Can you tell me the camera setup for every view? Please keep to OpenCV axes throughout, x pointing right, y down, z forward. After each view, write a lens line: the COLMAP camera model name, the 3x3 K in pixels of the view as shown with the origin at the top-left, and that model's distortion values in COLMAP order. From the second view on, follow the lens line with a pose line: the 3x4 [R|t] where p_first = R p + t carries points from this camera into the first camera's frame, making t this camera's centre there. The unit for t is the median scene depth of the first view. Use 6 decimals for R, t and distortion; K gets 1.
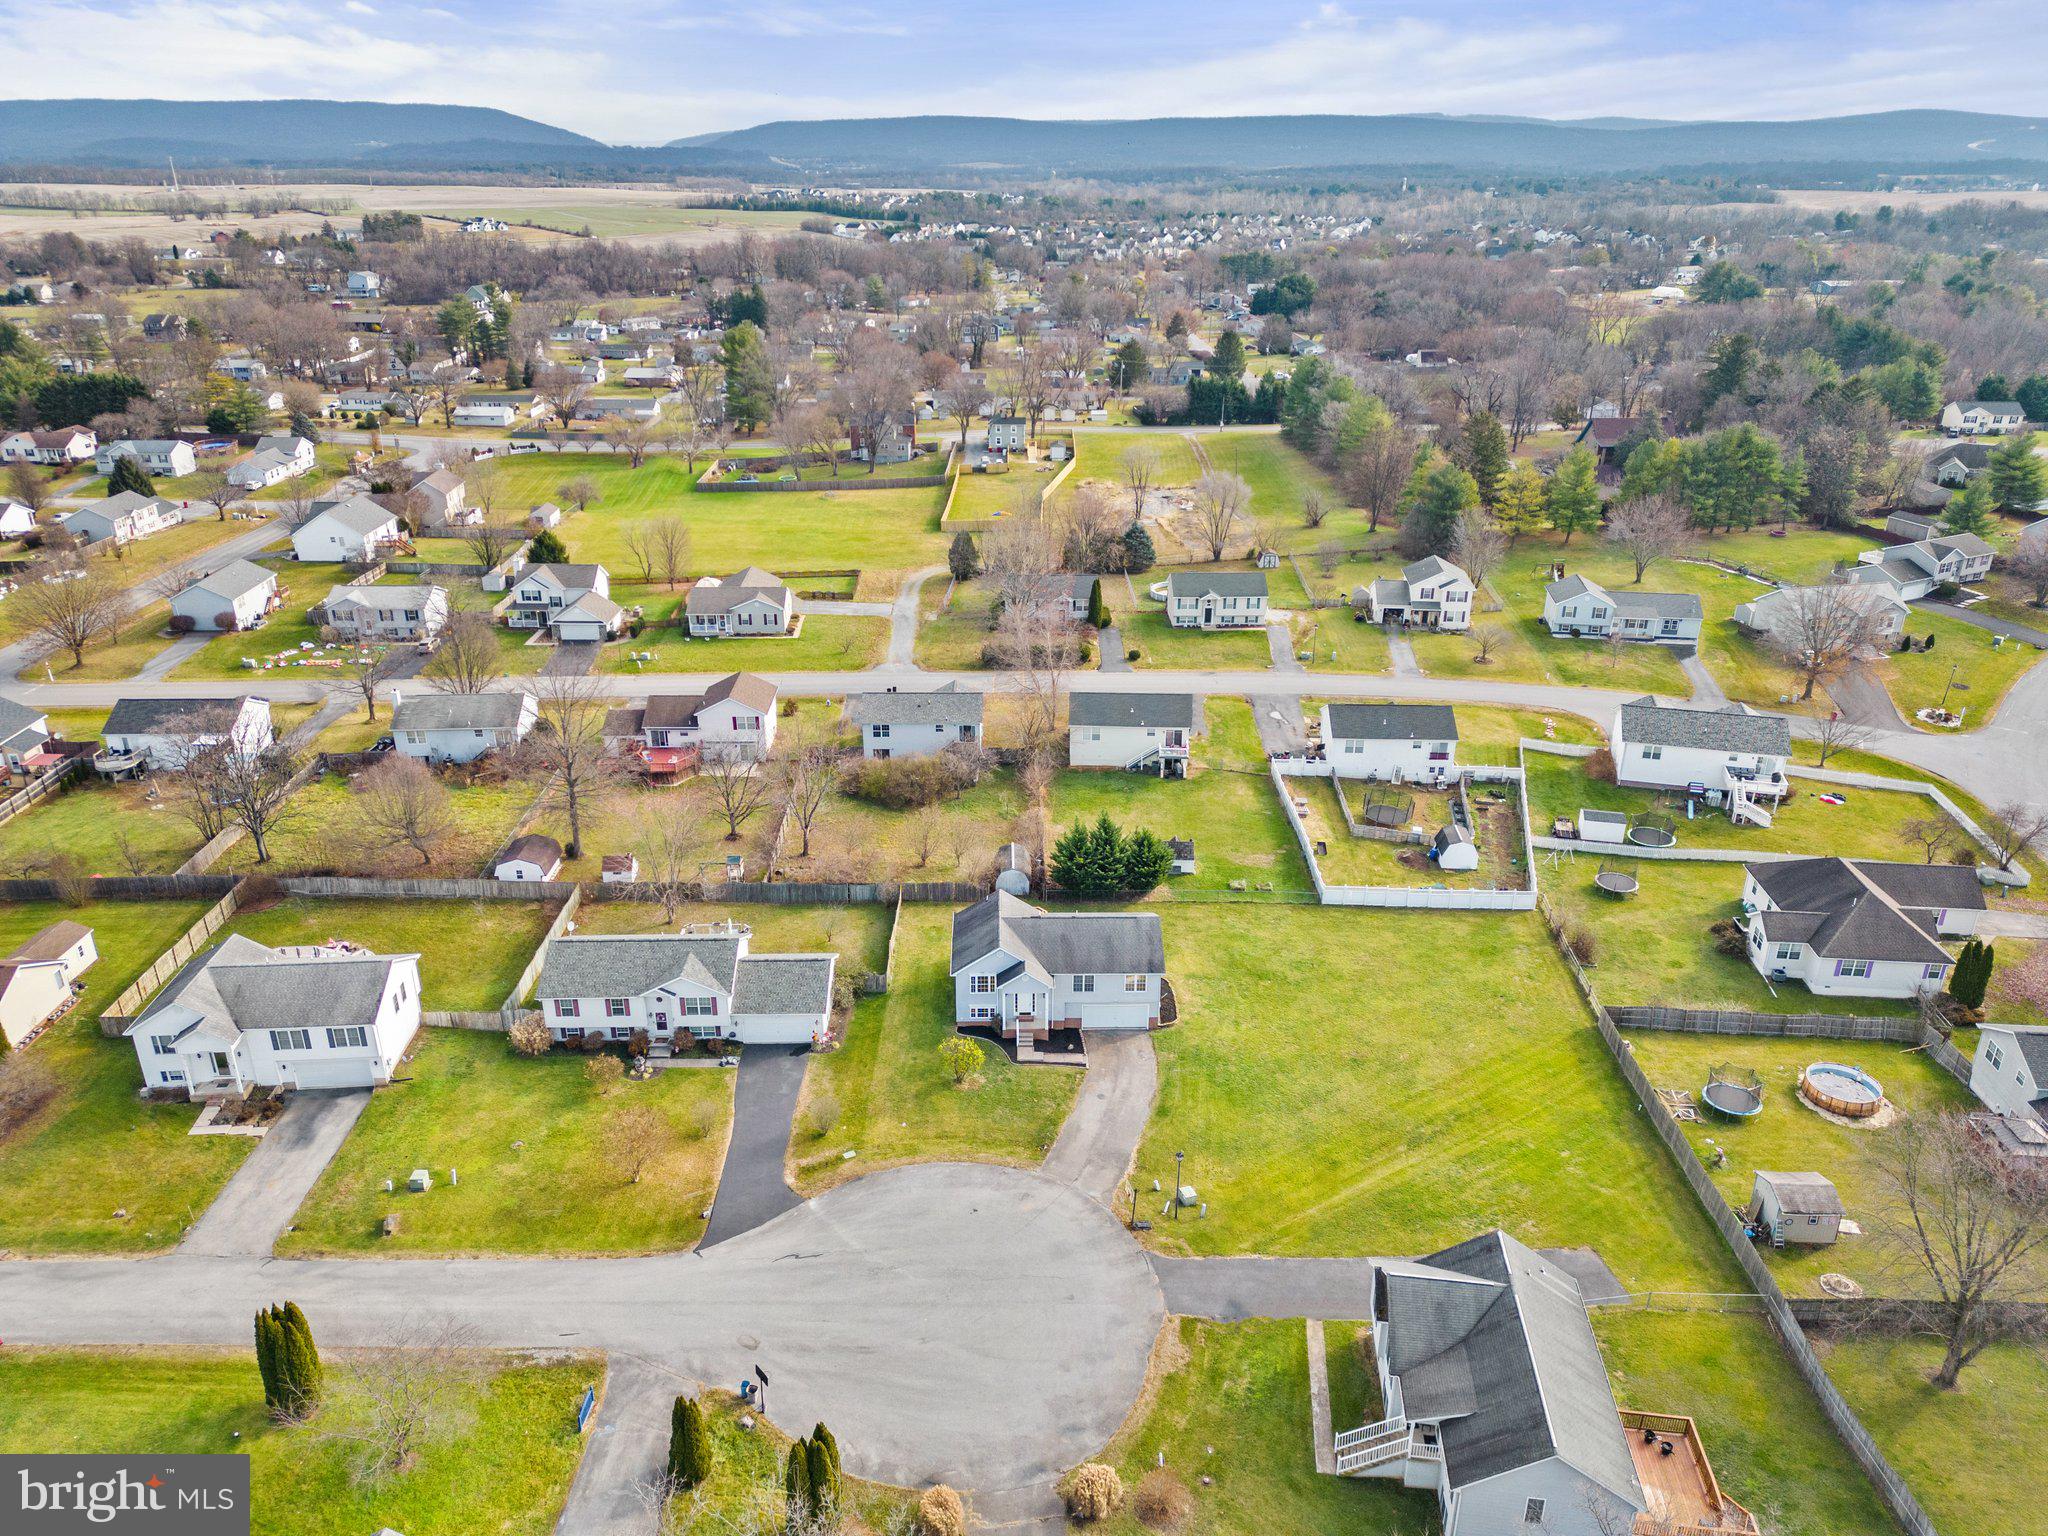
lens RADIAL K [[1423.7, 0, 1016.8], [0, 1423.7, 766.2], [0, 0, 1]] dist [0.081656, -0.075856]
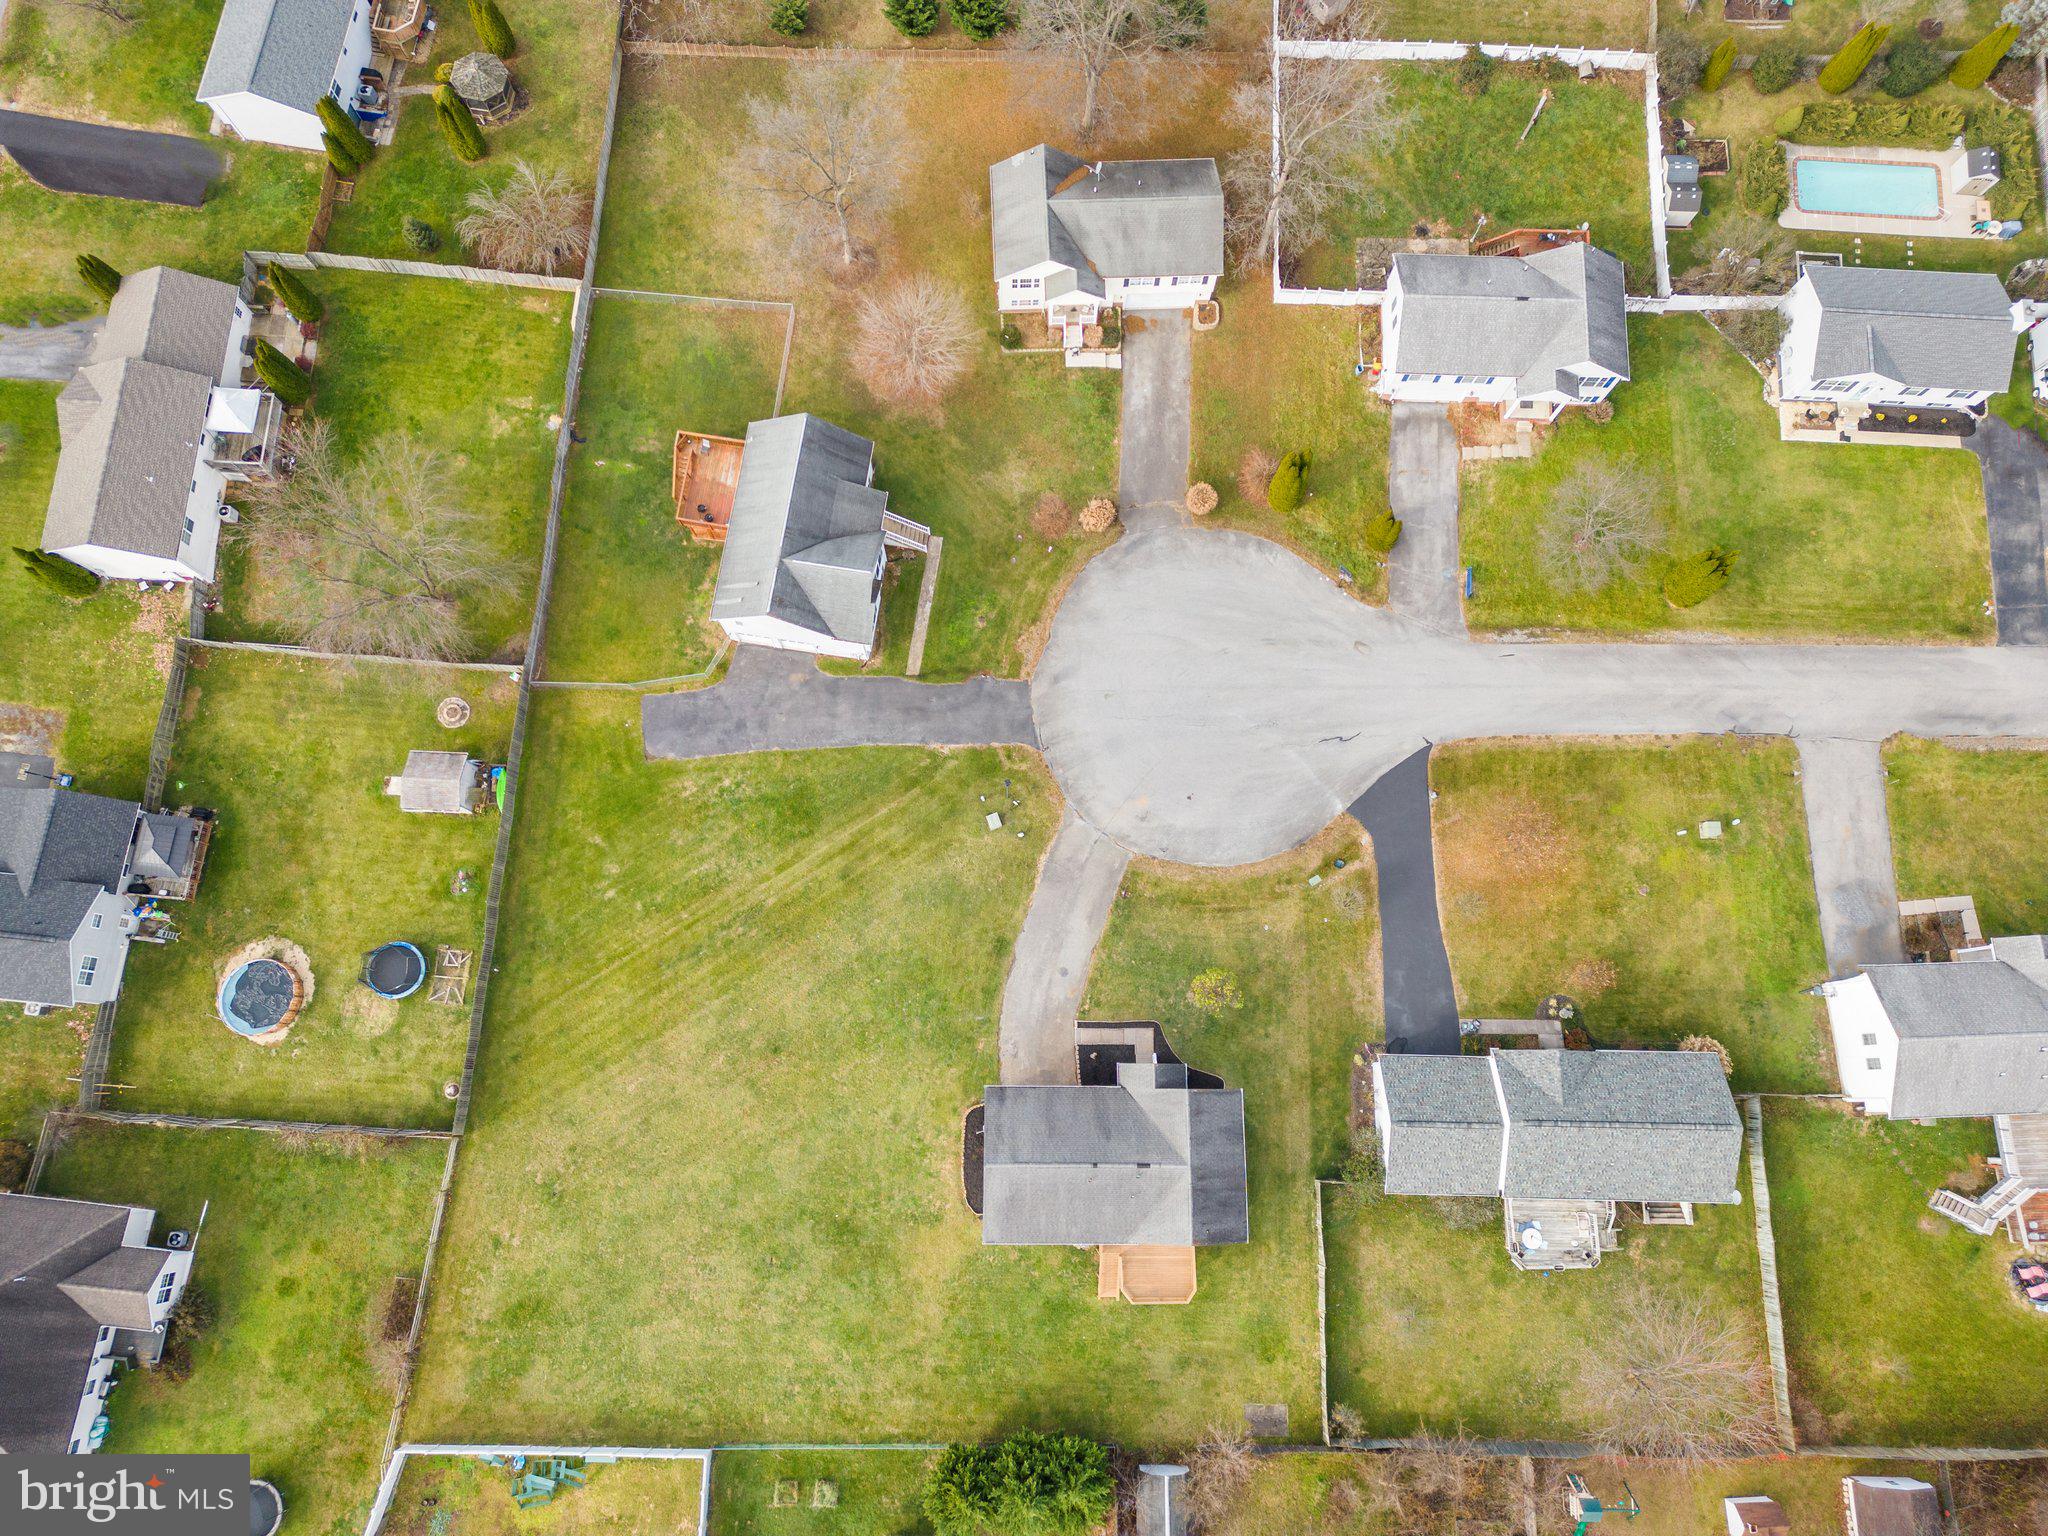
lens RADIAL K [[1423.4, 0, 1042.9], [0, 1423.4, 766.2], [0, 0, 1]] dist [0.082120, -0.075216]
pose [[-0.999740, -0.017745, -0.014348, 0.066683], [-0.011080, -0.172198, 0.985000, -0.507537], [-0.019949, 0.984902, 0.171957, 0.525949]]
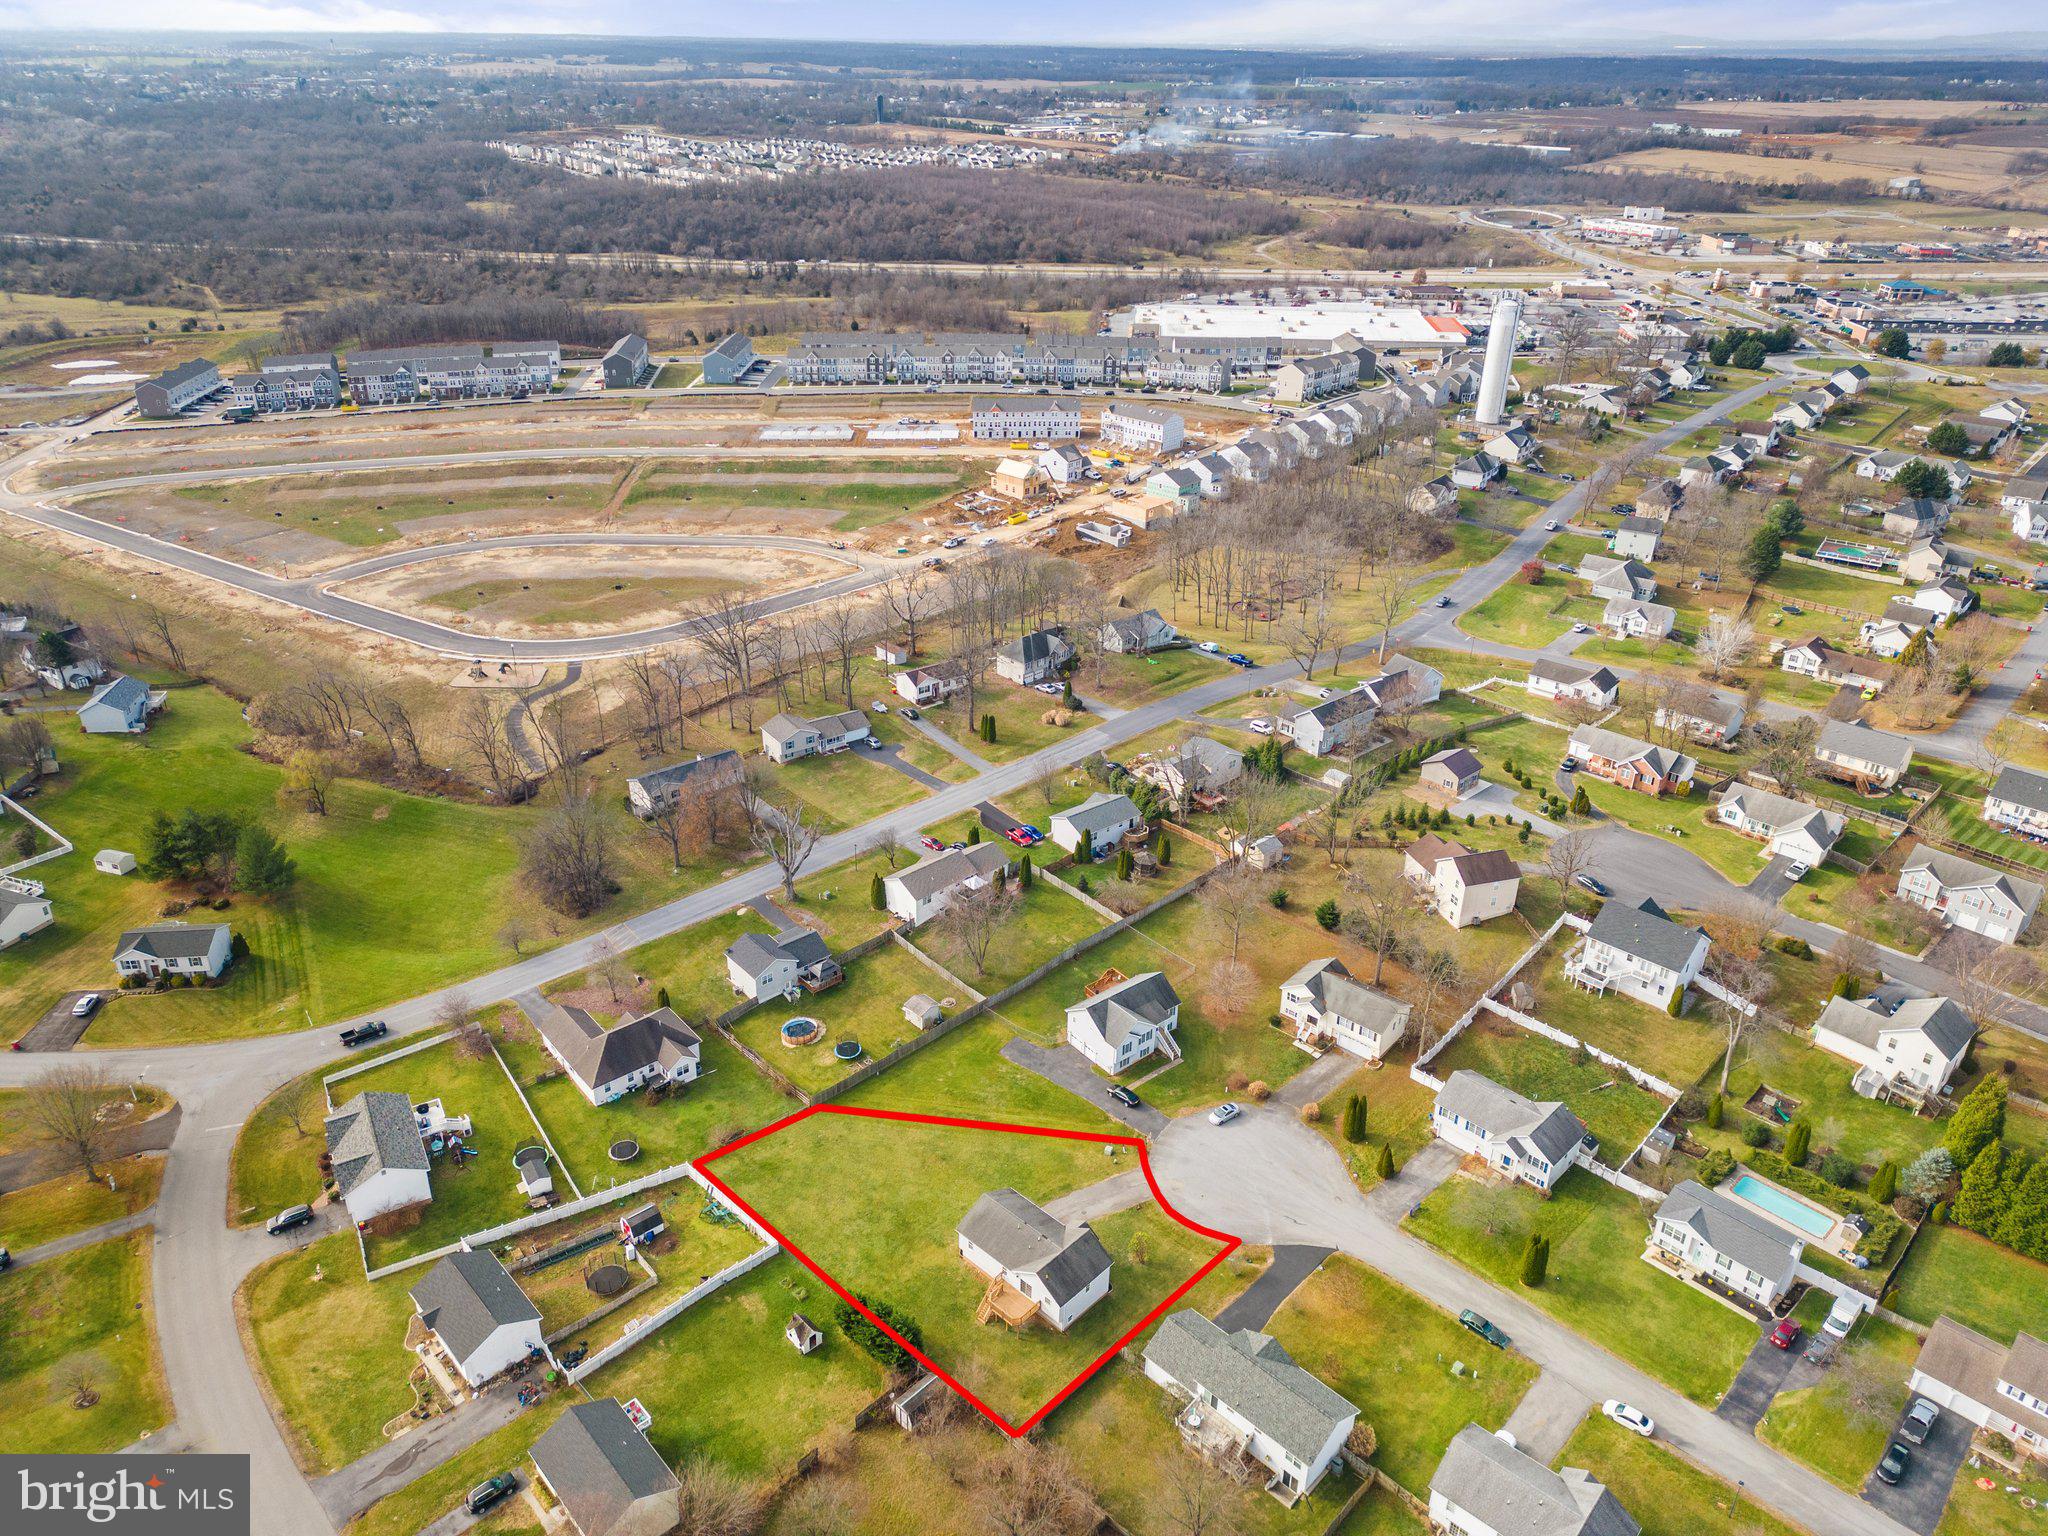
lens RADIAL K [[1423.7, 0, 1016.8], [0, 1423.7, 766.2], [0, 0, 1]] dist [0.081656, -0.075856]
pose [[-0.715375, -0.324146, 0.619006, -0.577480], [0.262132, 0.696689, 0.667766, -0.977733], [-0.647708, 0.639964, -0.413425, 1.063206]]
